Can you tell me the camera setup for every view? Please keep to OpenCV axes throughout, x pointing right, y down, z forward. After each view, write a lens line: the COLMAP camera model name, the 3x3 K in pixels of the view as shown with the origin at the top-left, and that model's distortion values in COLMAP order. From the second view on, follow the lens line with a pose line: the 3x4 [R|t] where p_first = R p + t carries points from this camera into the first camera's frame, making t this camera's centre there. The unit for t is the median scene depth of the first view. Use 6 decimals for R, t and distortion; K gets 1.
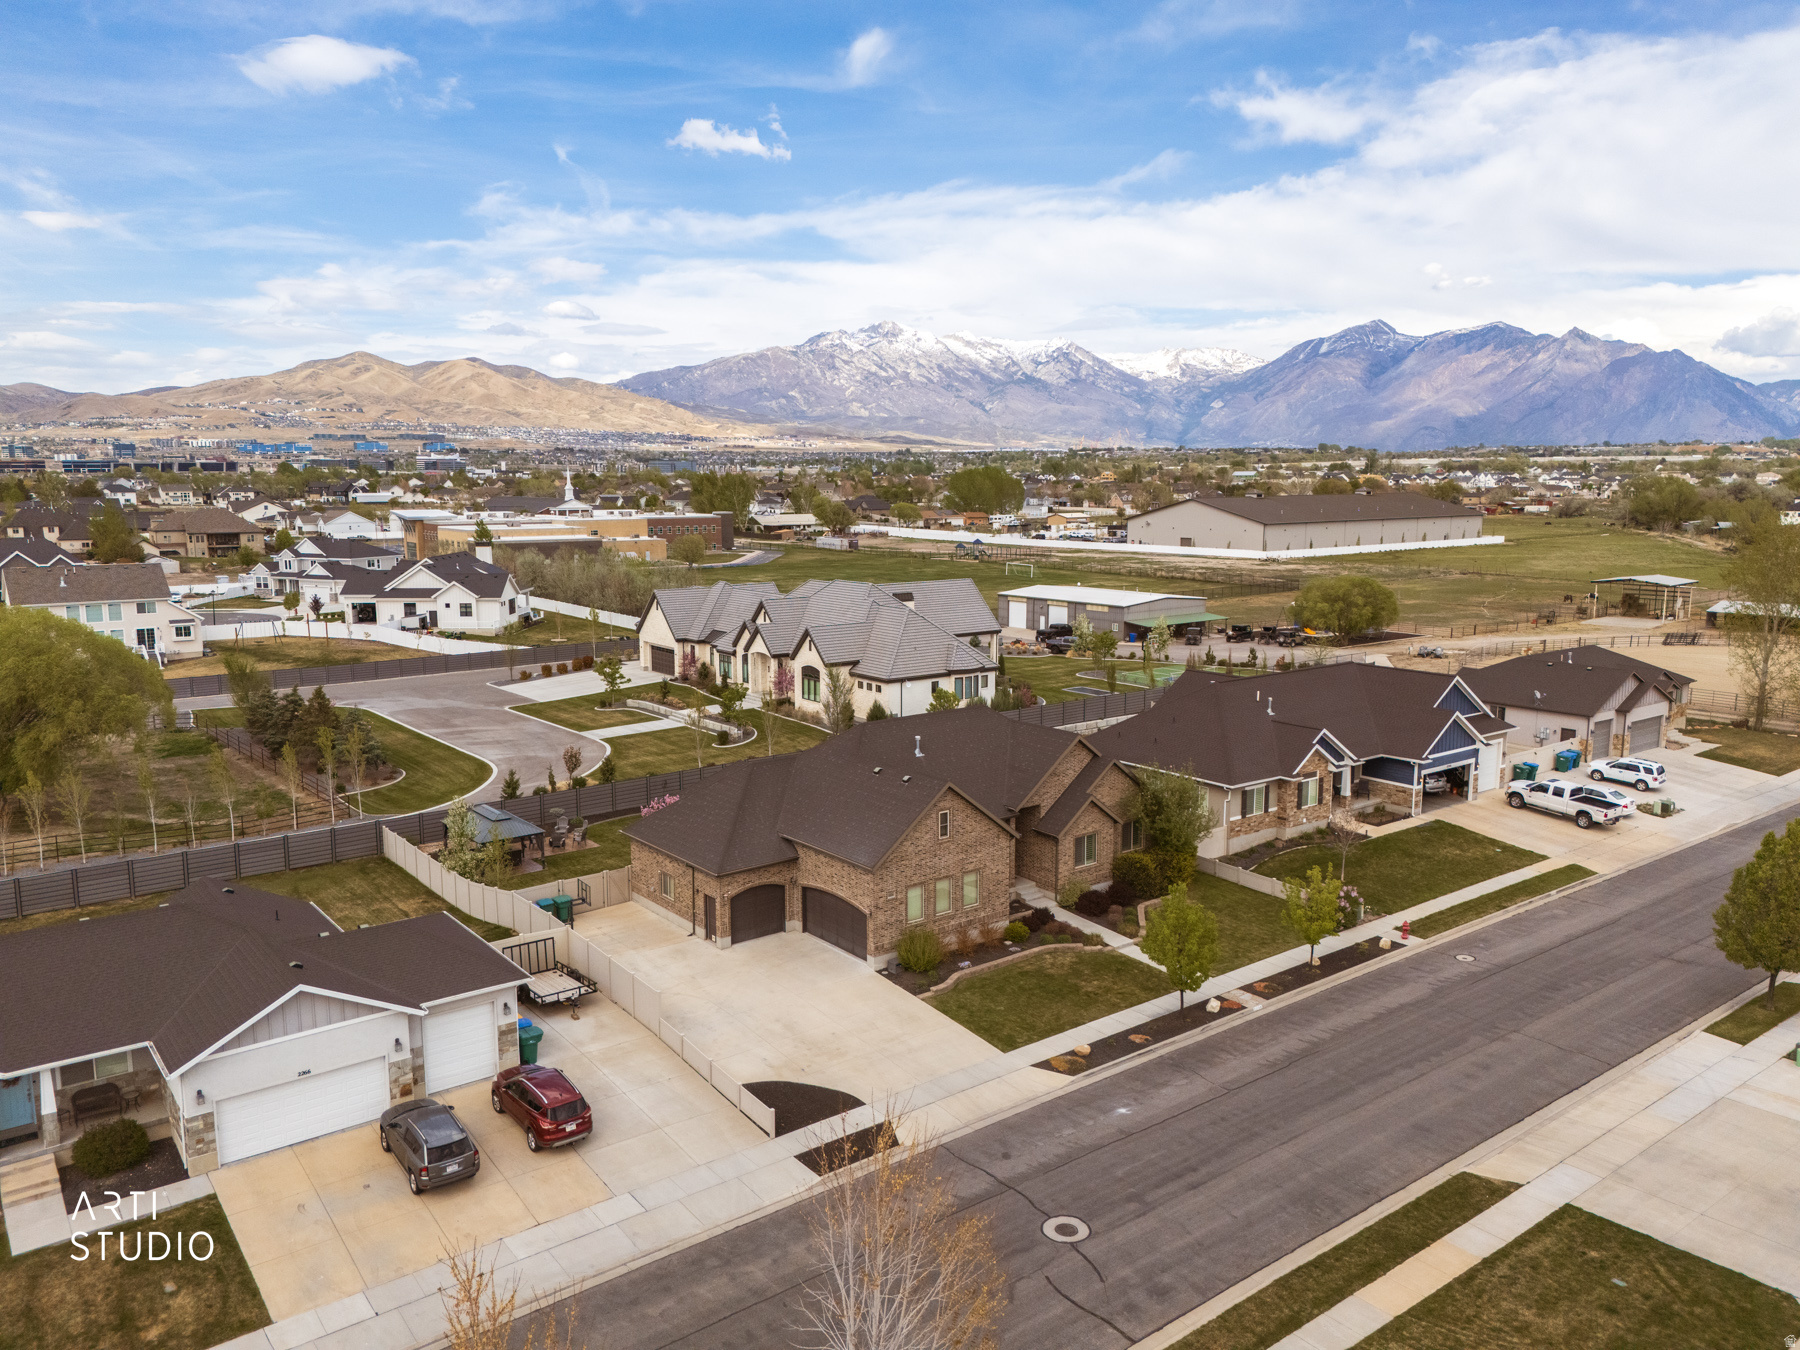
lens RADIAL K [[1321.5, 0, 906.6], [0, 1321.5, 679.5], [0, 0, 1]] dist [0.077002, -0.076440]
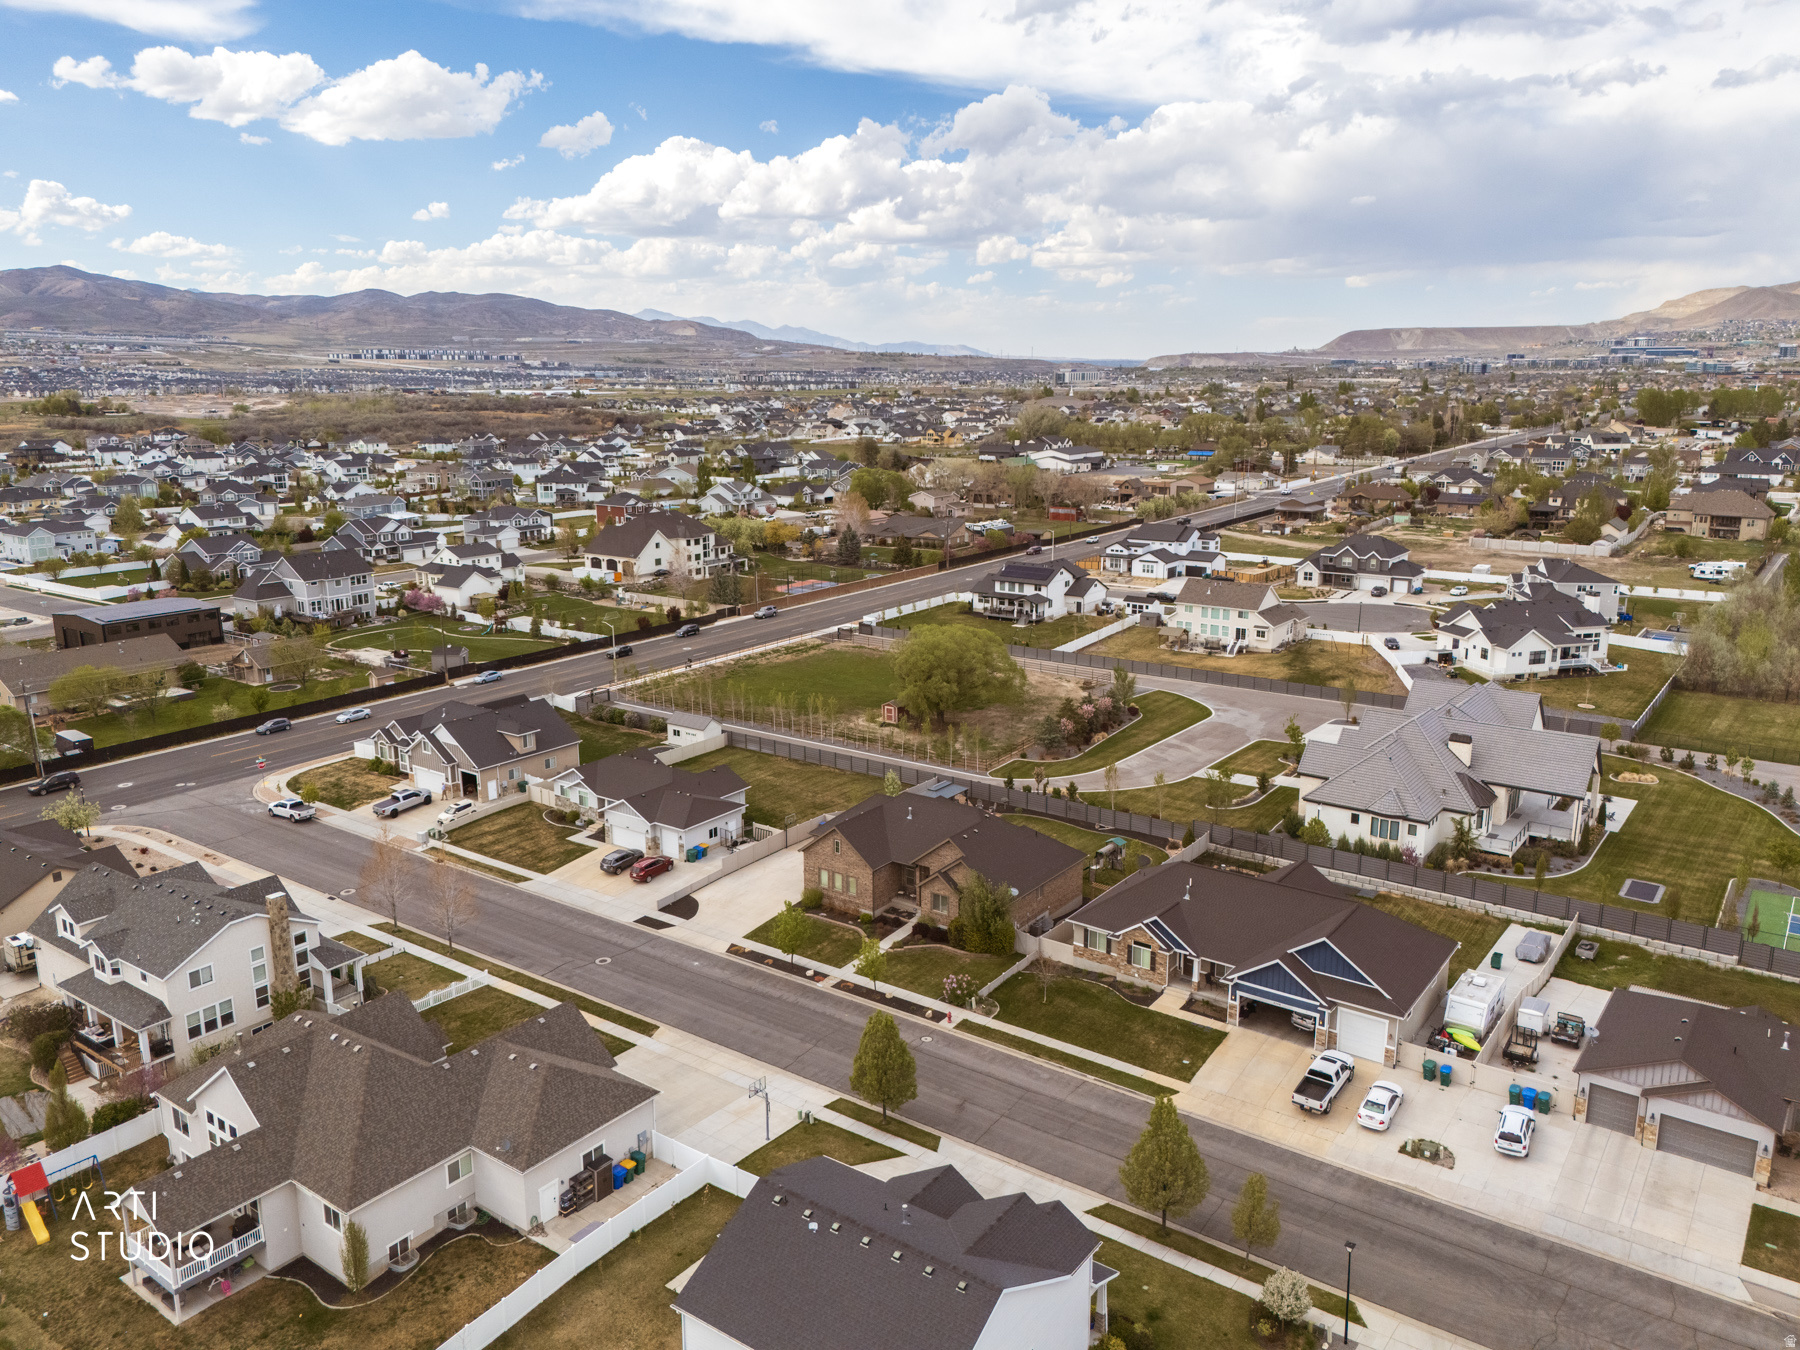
lens RADIAL K [[1317.7, 0, 906.3], [0, 1317.7, 692.2], [0, 0, 1]] dist [0.087376, -0.095751]
pose [[0.282237, 0.232327, -0.930788, 1.286794], [-0.144691, 0.969443, 0.198102, -0.365421], [0.948371, 0.078765, 0.307229, 0.321902]]
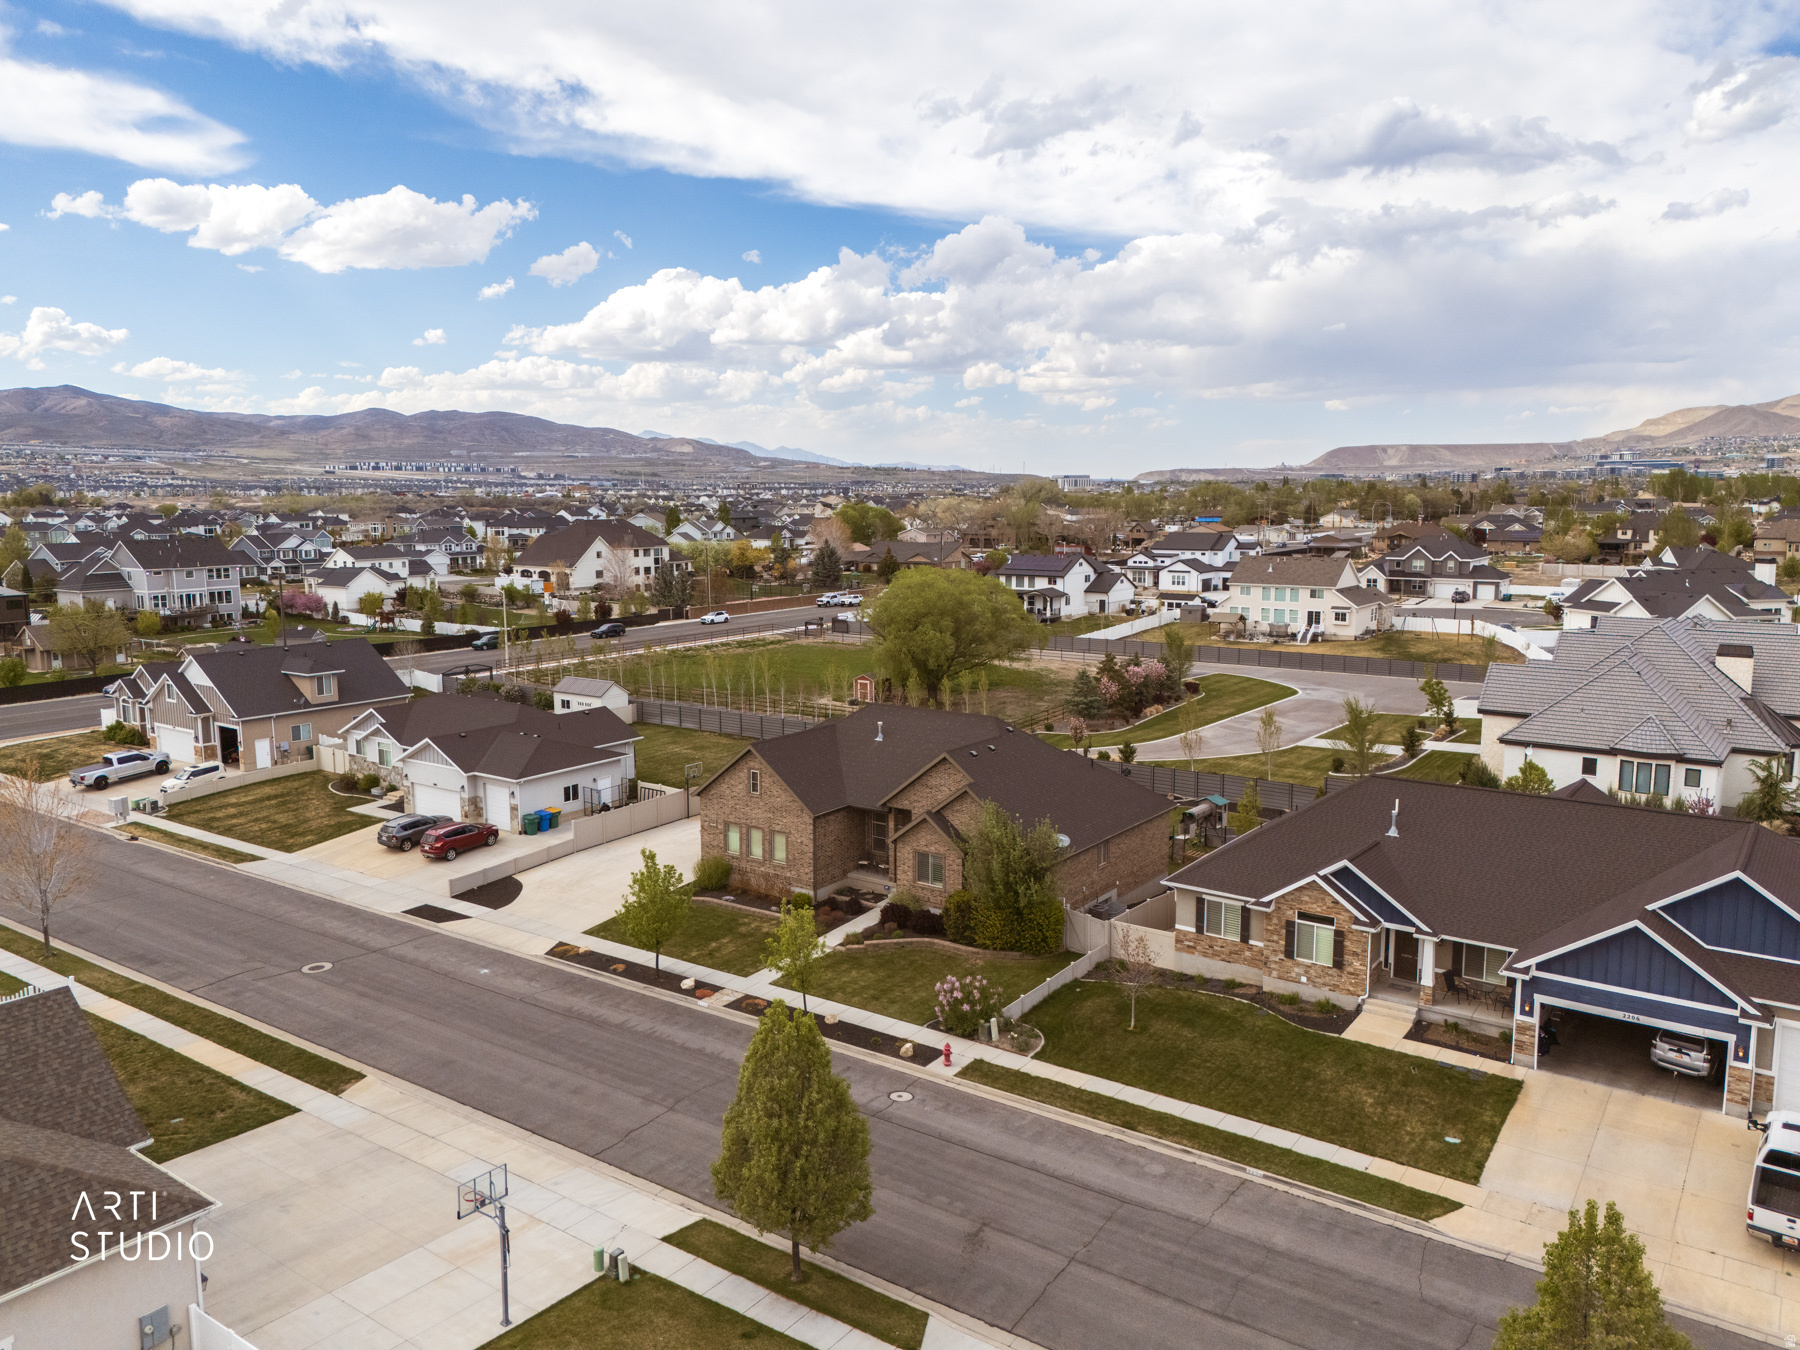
lens RADIAL K [[1321.5, 0, 906.6], [0, 1321.5, 679.5], [0, 0, 1]] dist [0.077002, -0.076440]
pose [[0.286636, 0.141889, -0.947474, 0.806372], [-0.144952, 0.984010, 0.103509, -0.083564], [0.947010, 0.107669, 0.302620, 0.526131]]
